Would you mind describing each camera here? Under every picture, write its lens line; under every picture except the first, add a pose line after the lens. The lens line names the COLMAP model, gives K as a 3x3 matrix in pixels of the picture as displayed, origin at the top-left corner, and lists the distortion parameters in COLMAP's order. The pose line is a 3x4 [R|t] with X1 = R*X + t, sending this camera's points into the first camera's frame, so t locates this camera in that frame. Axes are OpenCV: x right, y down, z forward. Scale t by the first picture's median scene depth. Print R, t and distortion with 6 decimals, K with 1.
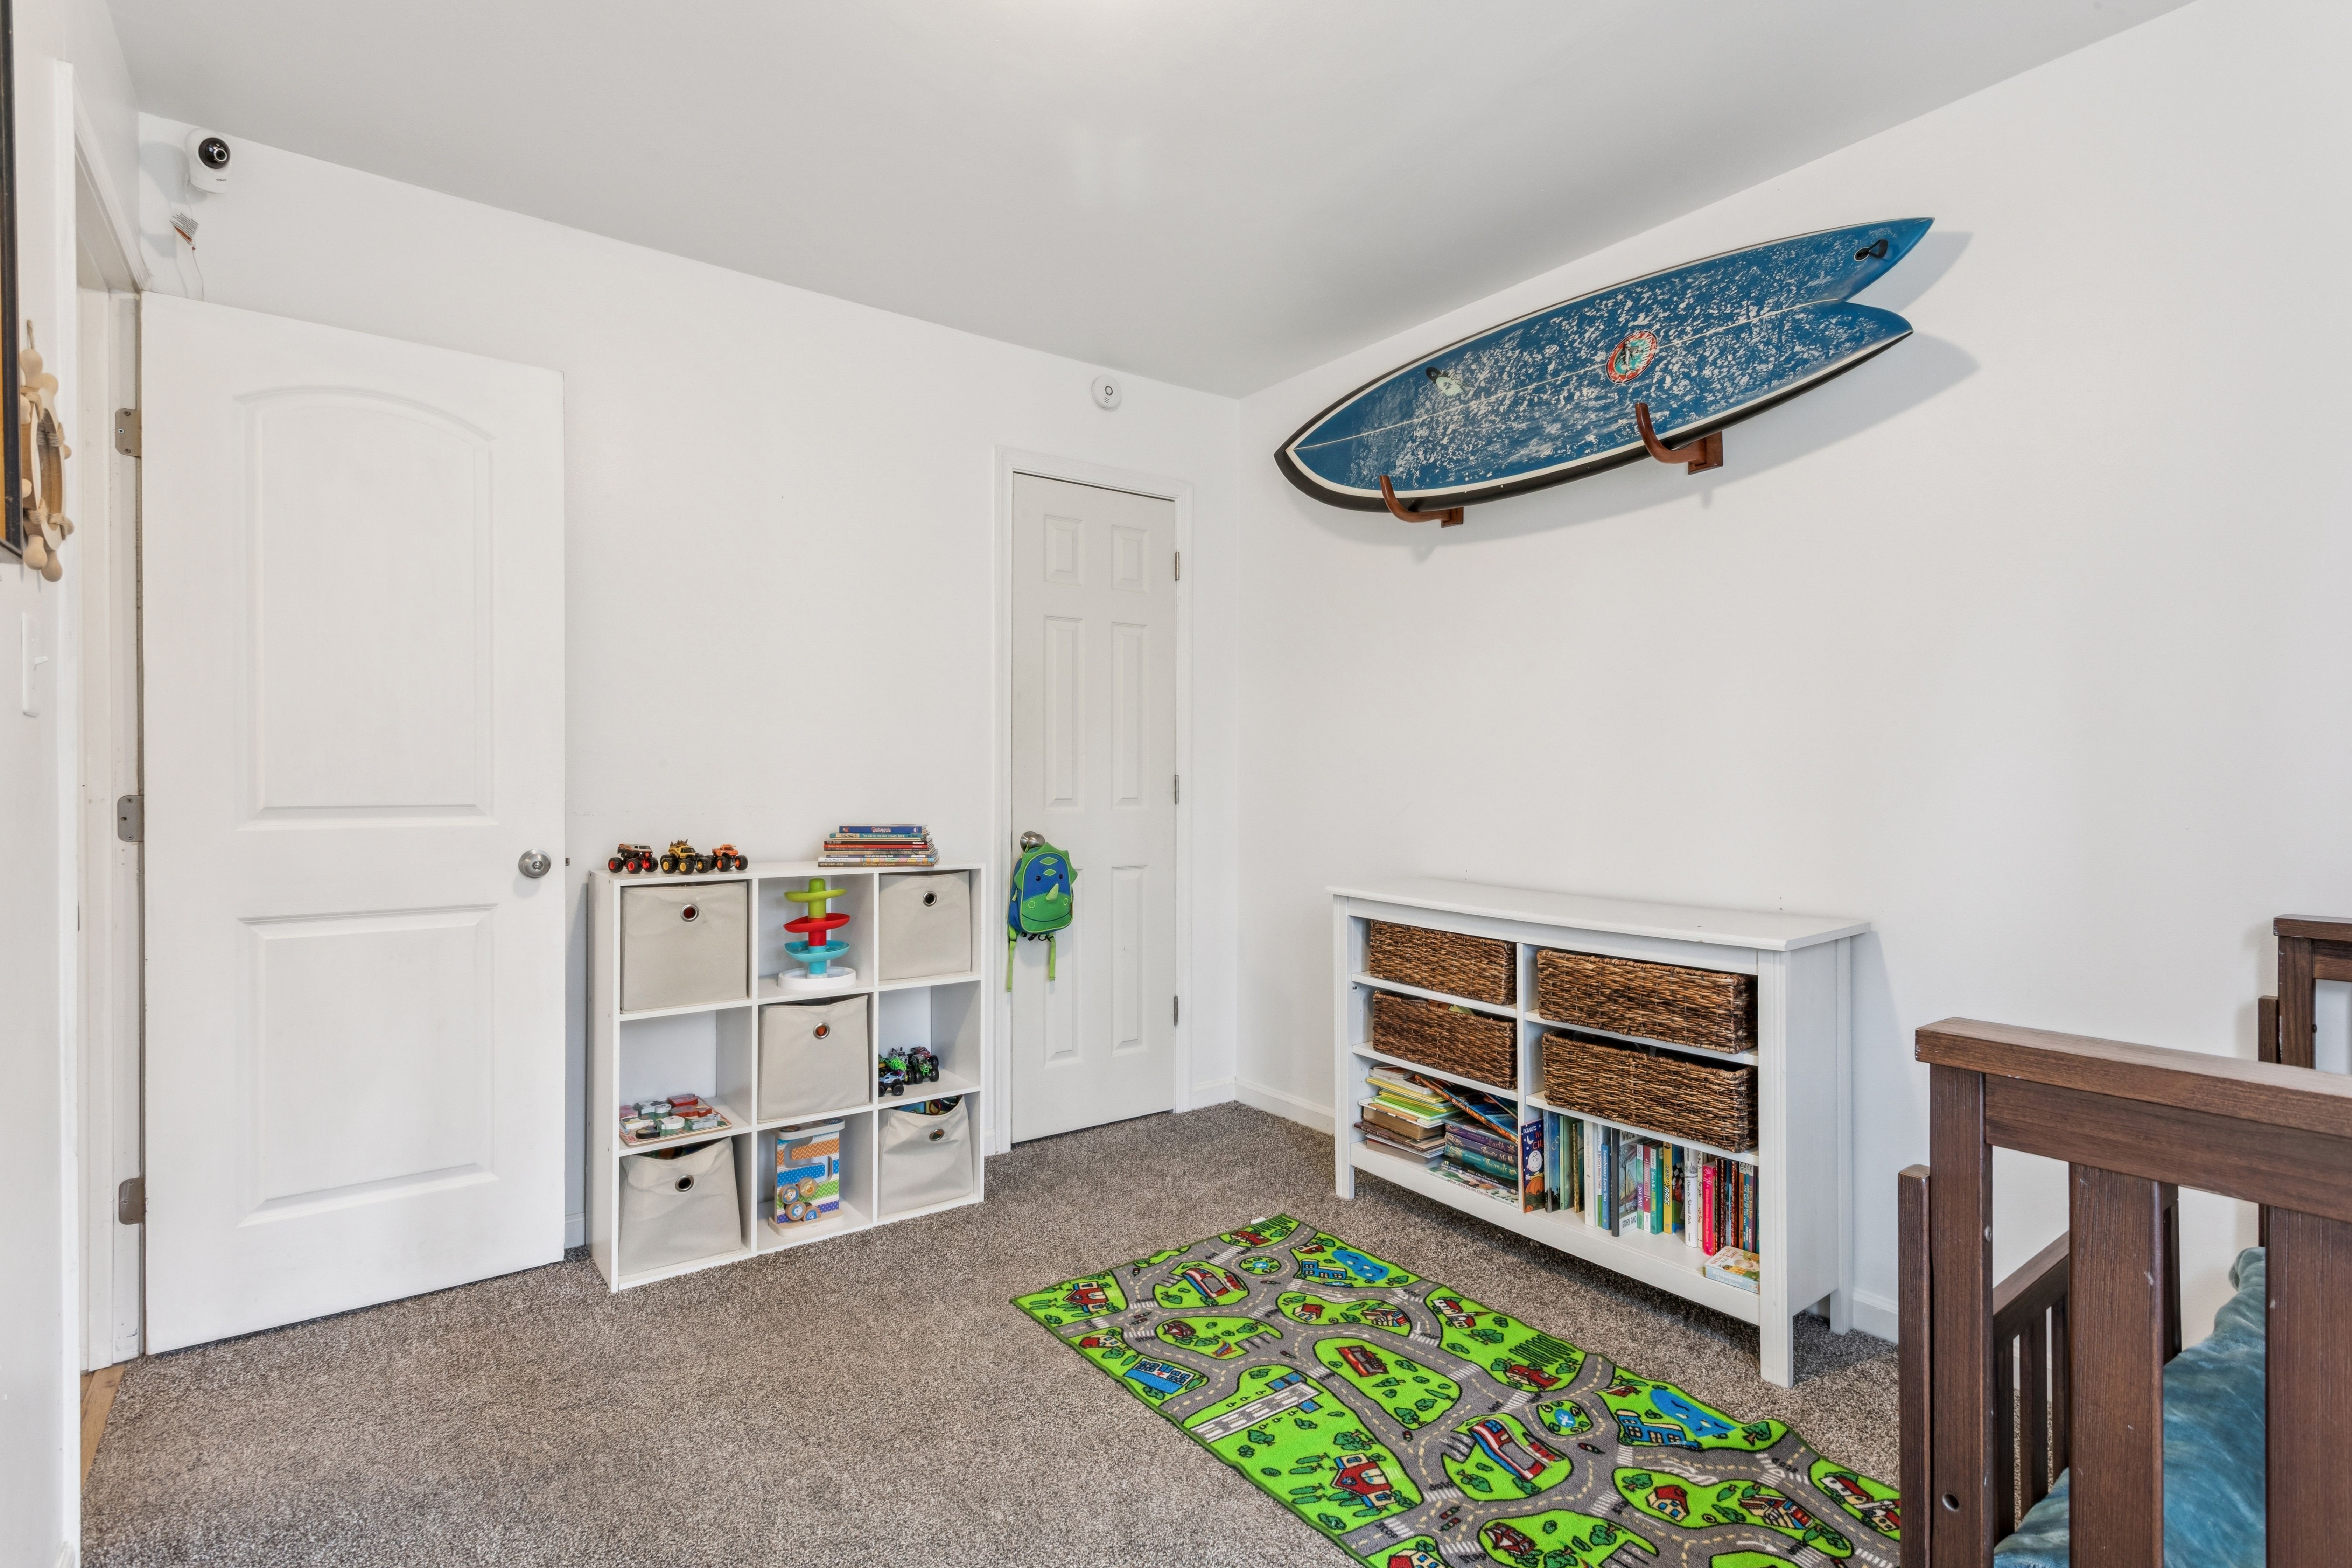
lens RADIAL K [[1128.1, 0, 1172.6], [0, 1128.1, 778.1], [0, 0, 1]] dist [-0.000060, 0.001684]
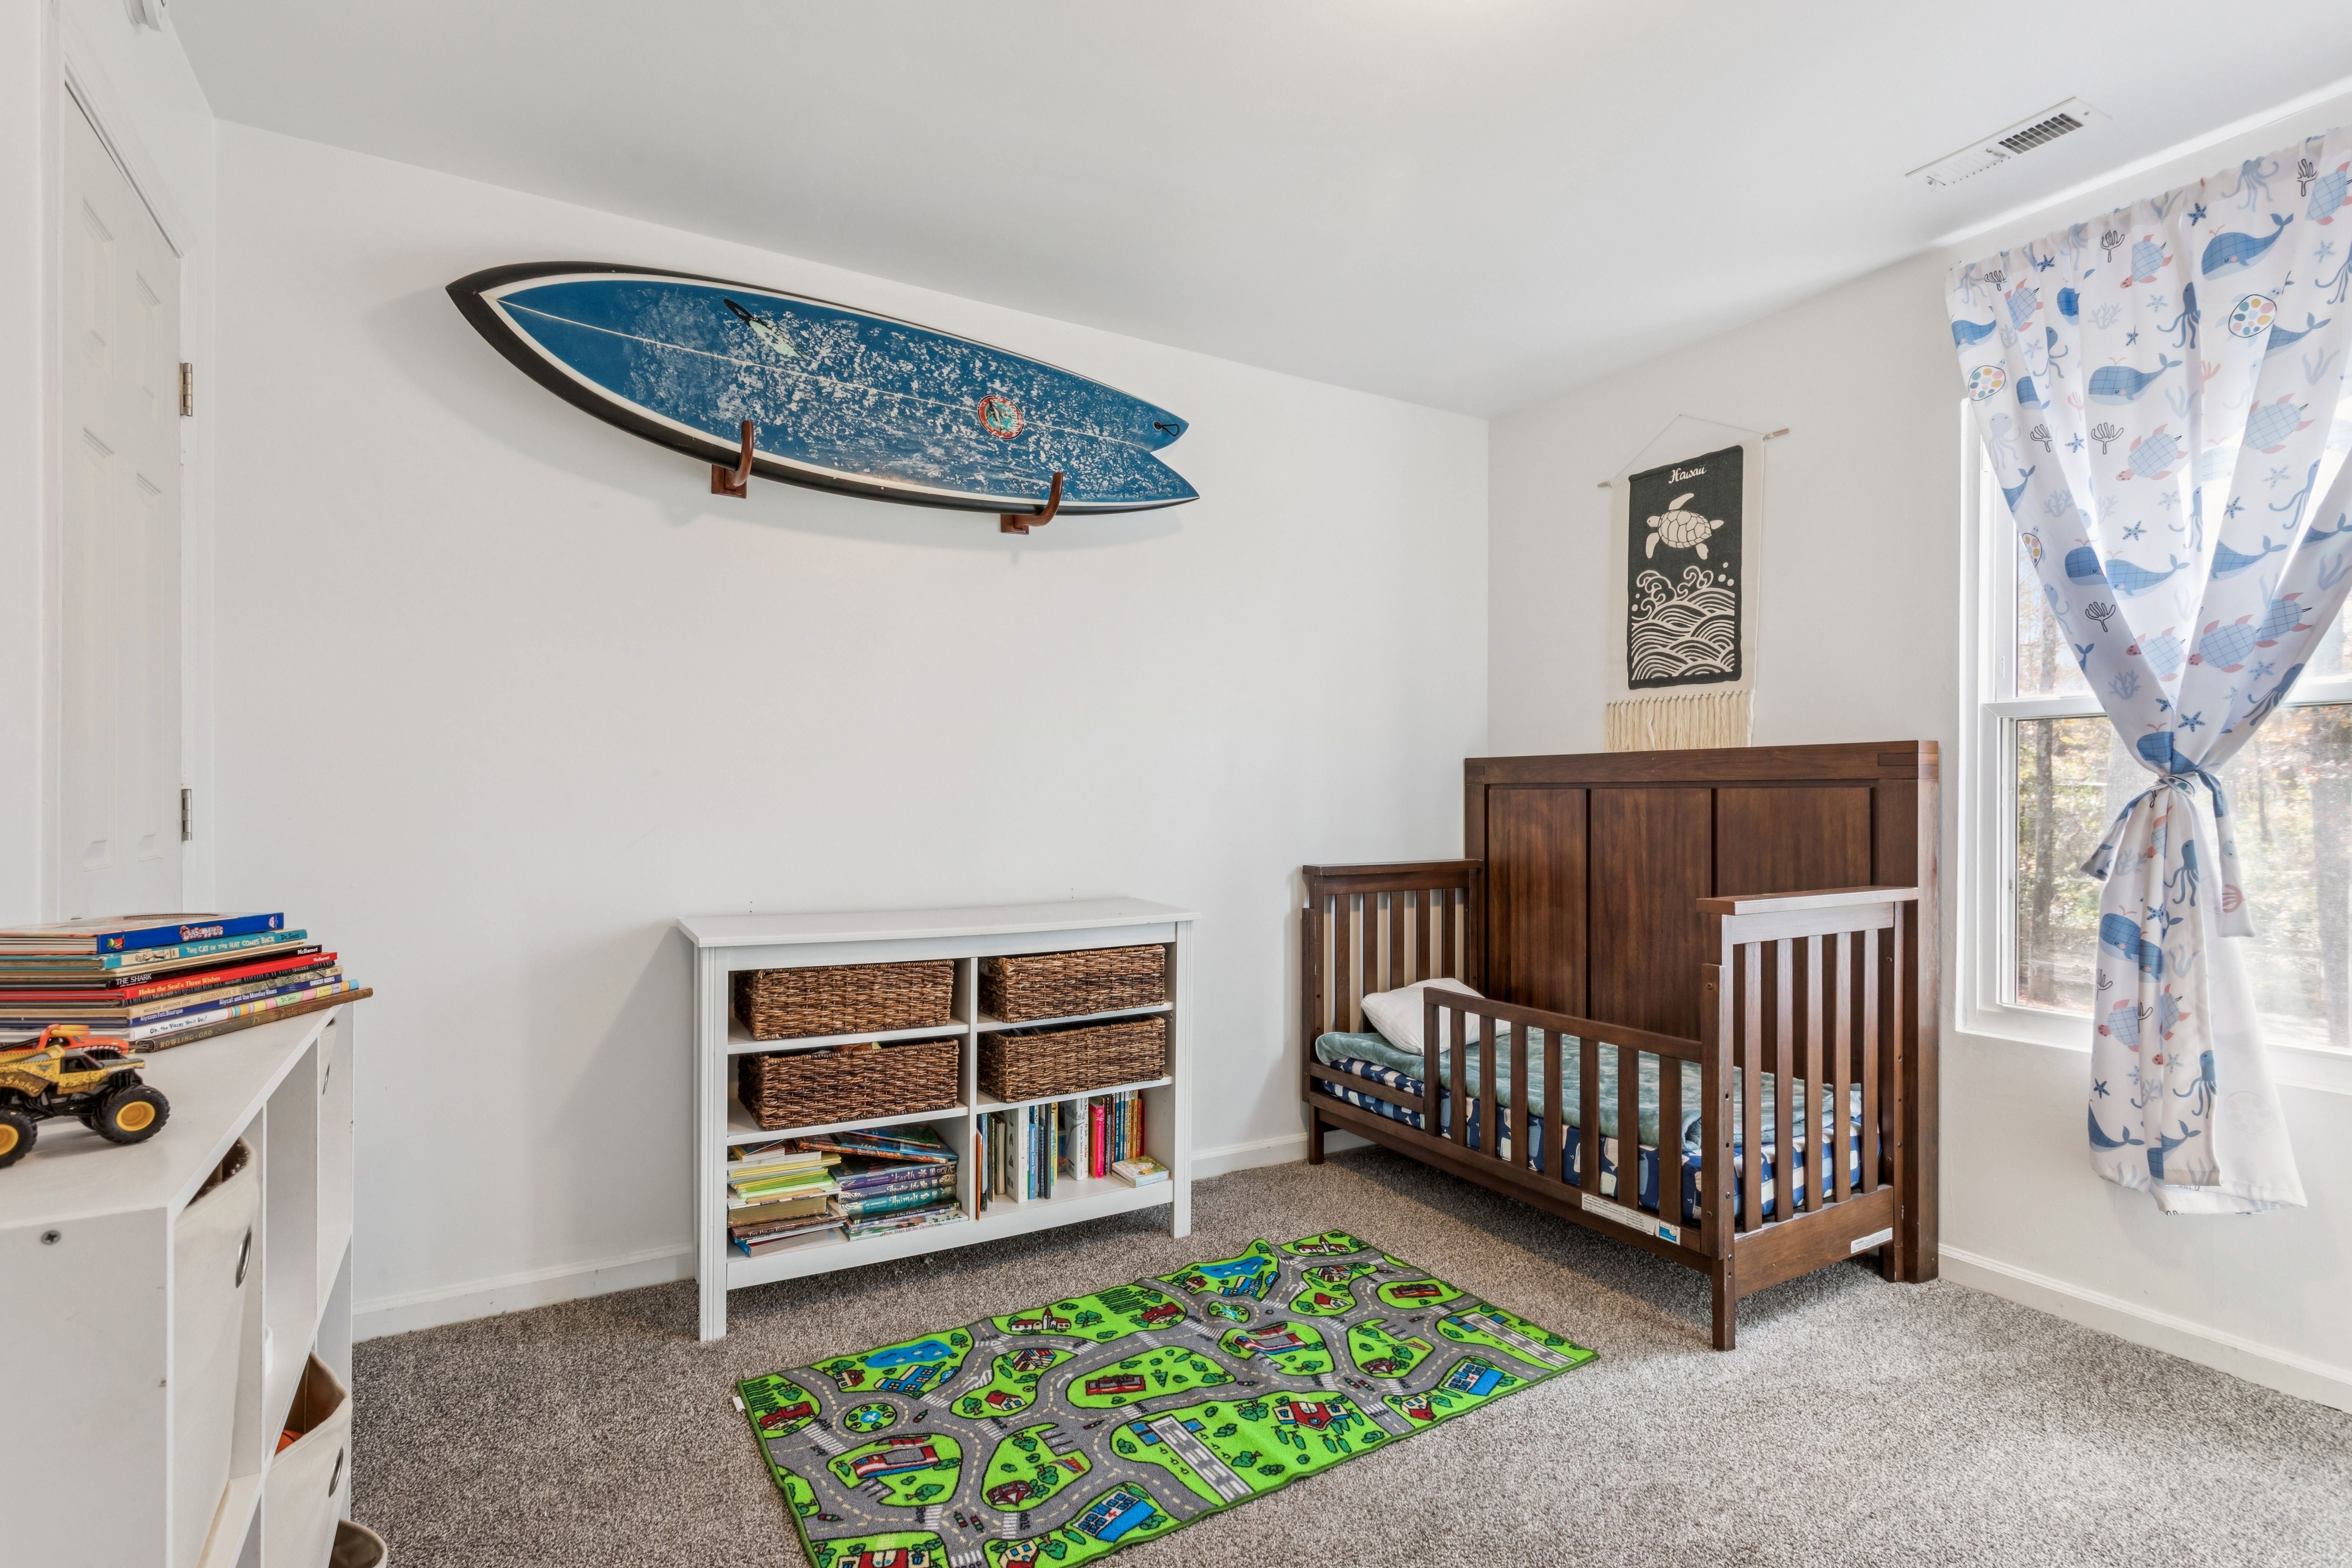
lens RADIAL K [[1128.1, 0, 1172.2], [0, 1128.1, 792.6], [0, 0, 1]] dist [-0.000060, 0.001684]
pose [[0.104216, 0.001817, 0.994553, -0.726011], [-0.004010, 0.999991, -0.001406, -0.001908], [-0.994547, -0.003841, 0.104222, 0.759741]]
